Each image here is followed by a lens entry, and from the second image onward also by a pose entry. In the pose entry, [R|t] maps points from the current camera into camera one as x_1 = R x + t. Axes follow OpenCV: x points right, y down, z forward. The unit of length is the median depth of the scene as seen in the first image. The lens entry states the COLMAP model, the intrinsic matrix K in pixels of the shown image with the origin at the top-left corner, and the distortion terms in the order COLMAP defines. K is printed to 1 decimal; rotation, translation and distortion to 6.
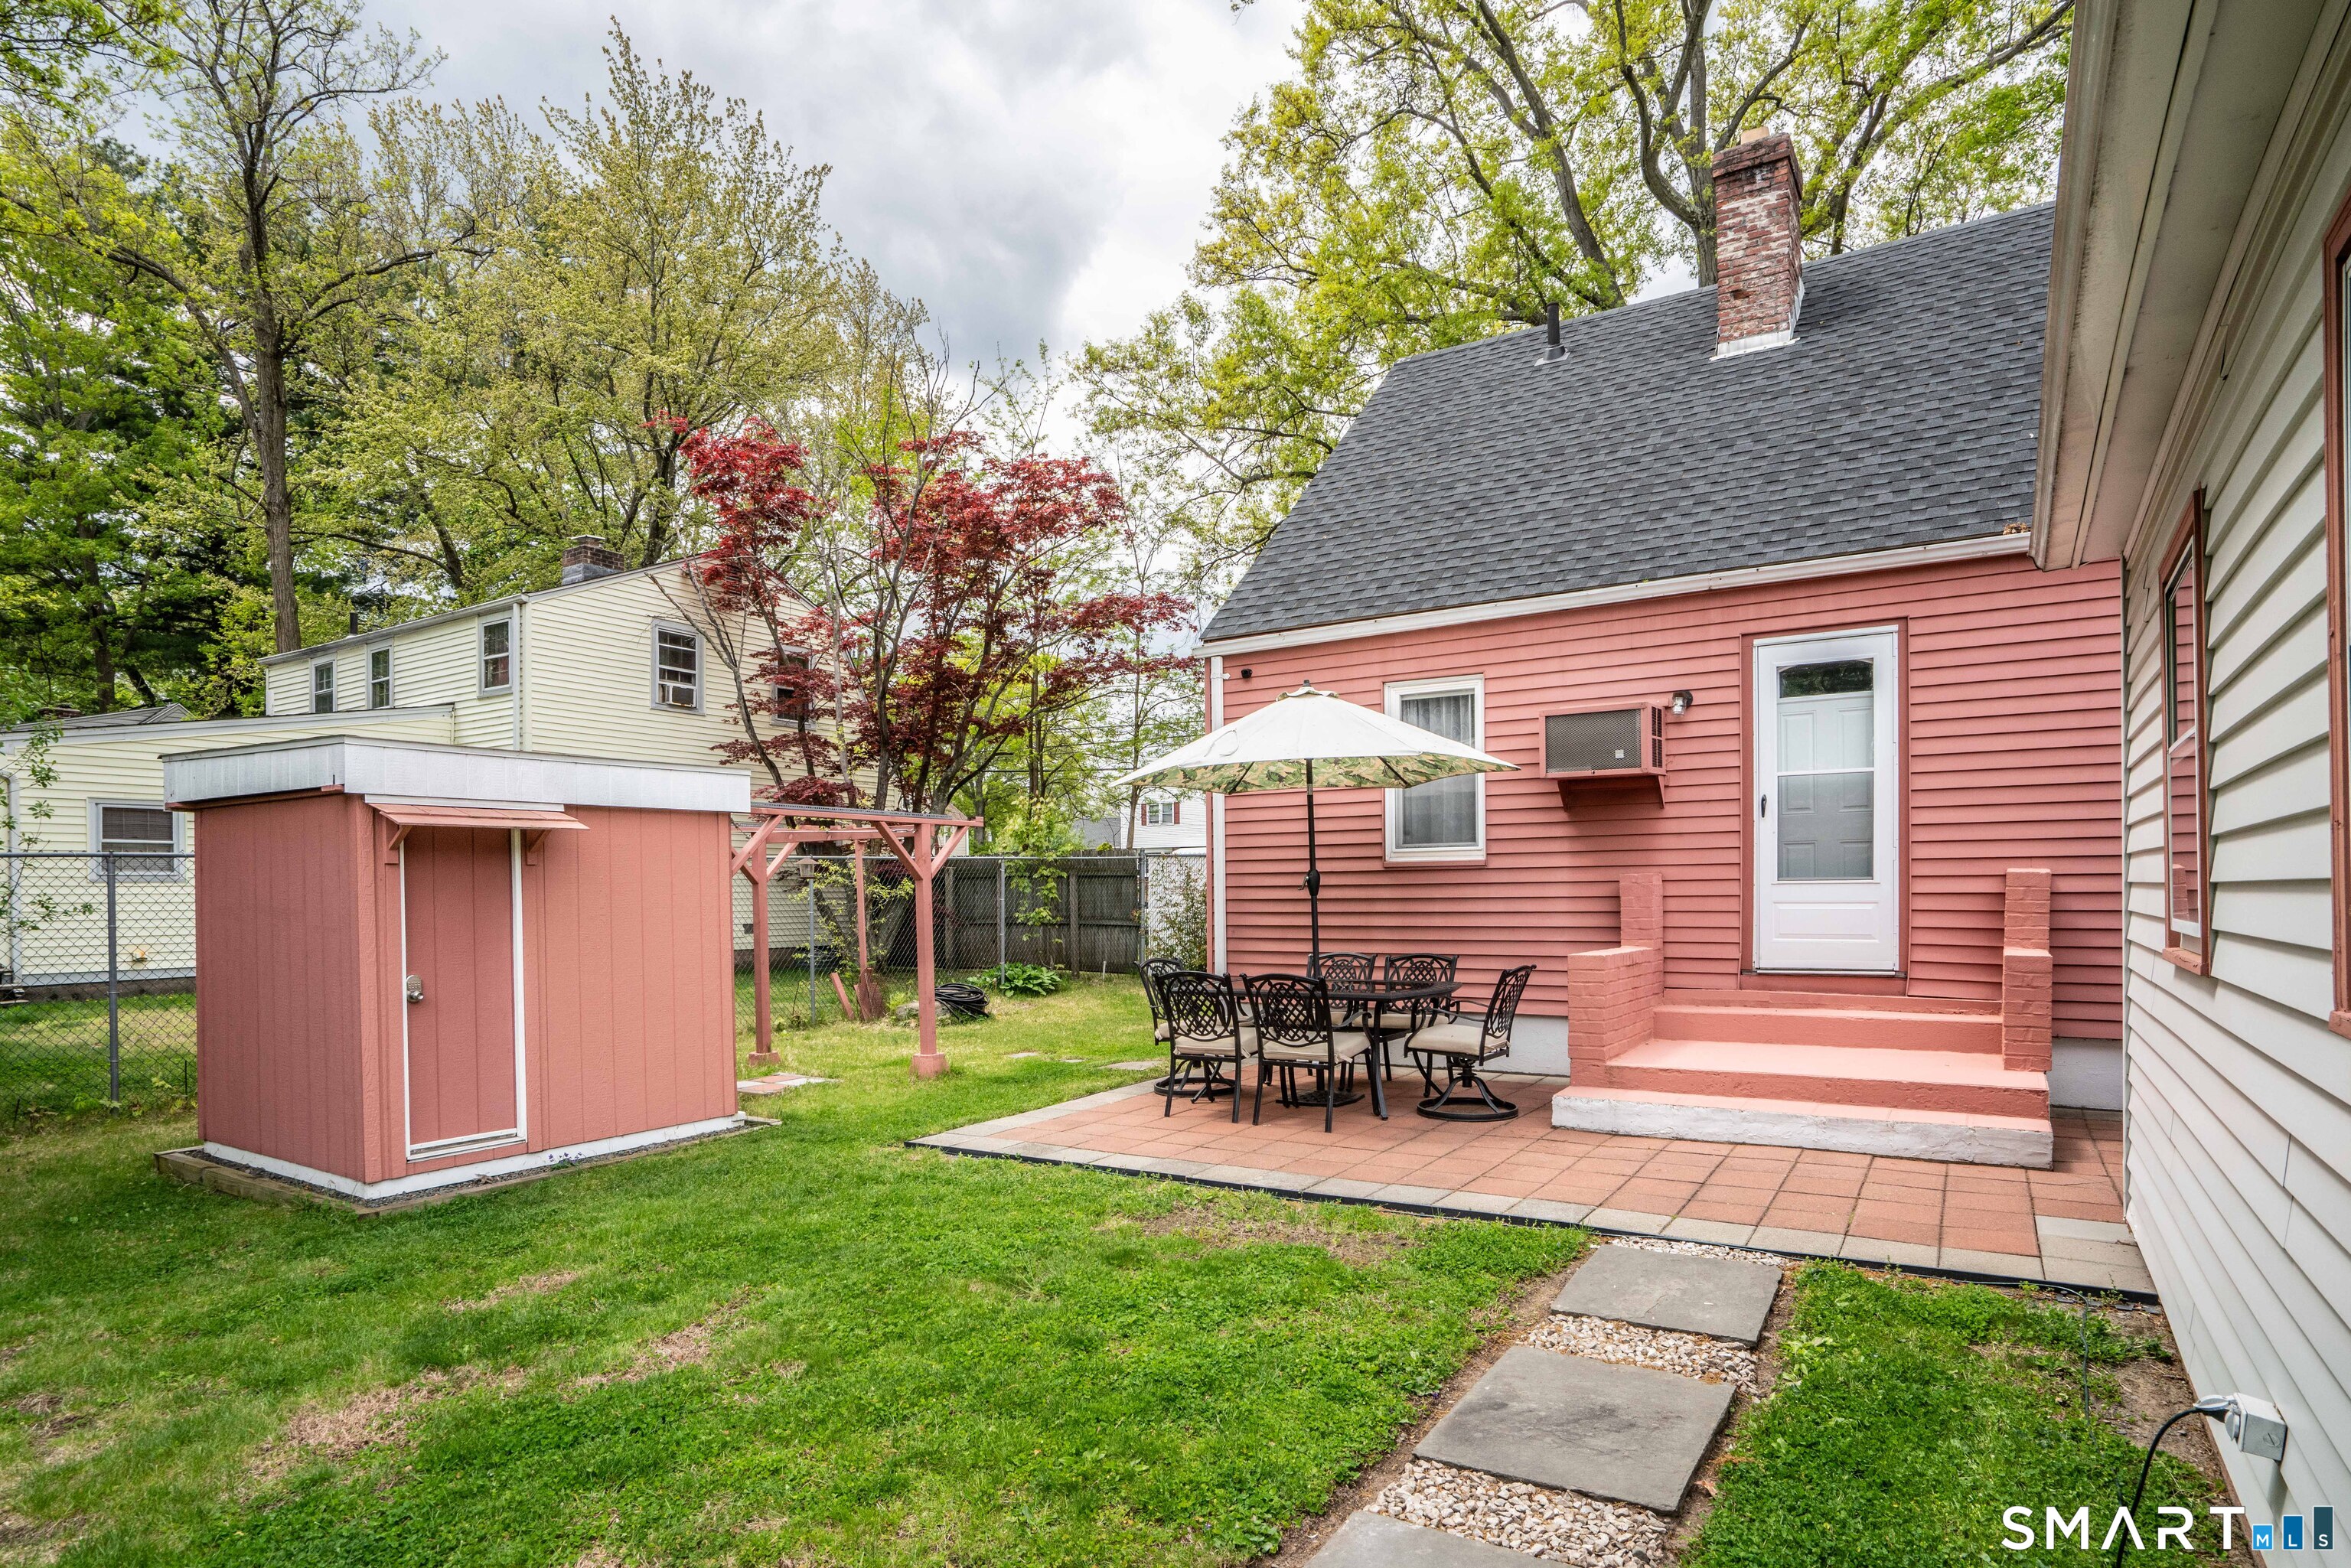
lens RADIAL K [[1273.3, 0, 1180.0], [0, 1273.3, 888.5], [0, 0, 1]] dist [-0.032392, 0.000233]
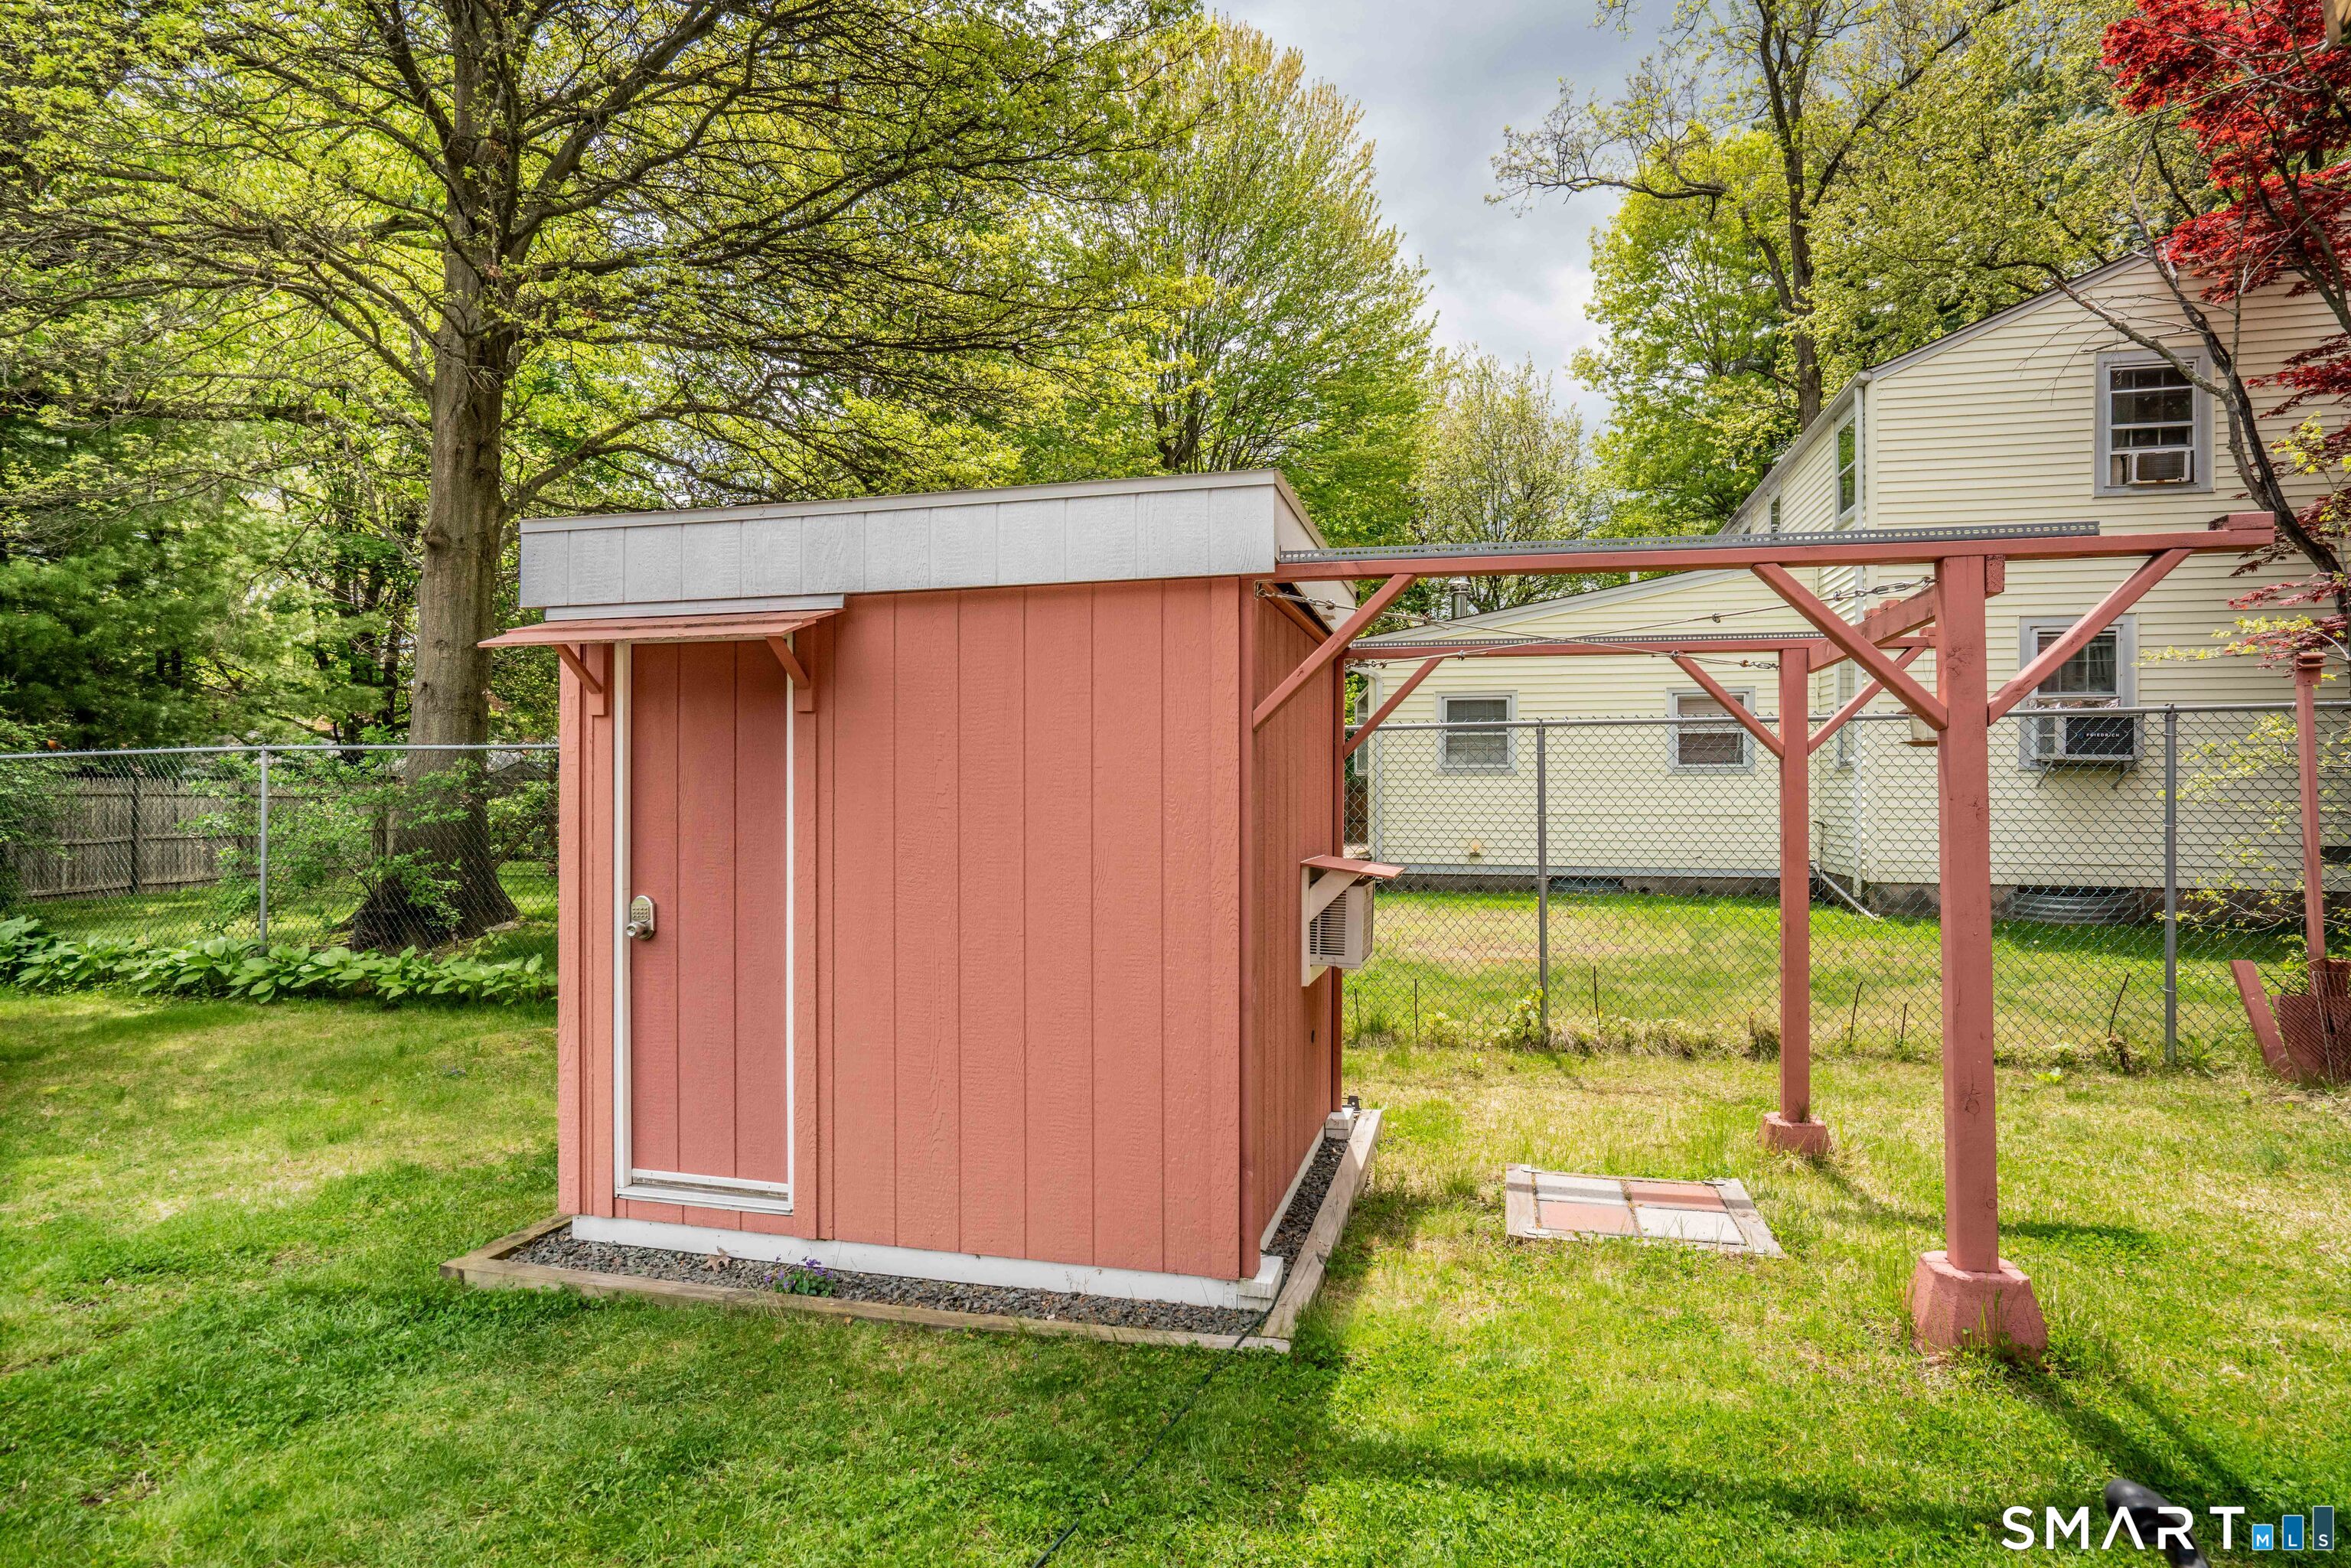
lens RADIAL K [[1242.4, 0, 1175.5], [0, 1242.4, 784.0], [0, 0, 1]] dist [-0.001978, -0.000336]
pose [[0.320819, -0.002347, -0.947138, 0.042843], [-0.005338, 0.999977, -0.004286, 0.011688], [0.947125, 0.006431, 0.320799, 0.821136]]
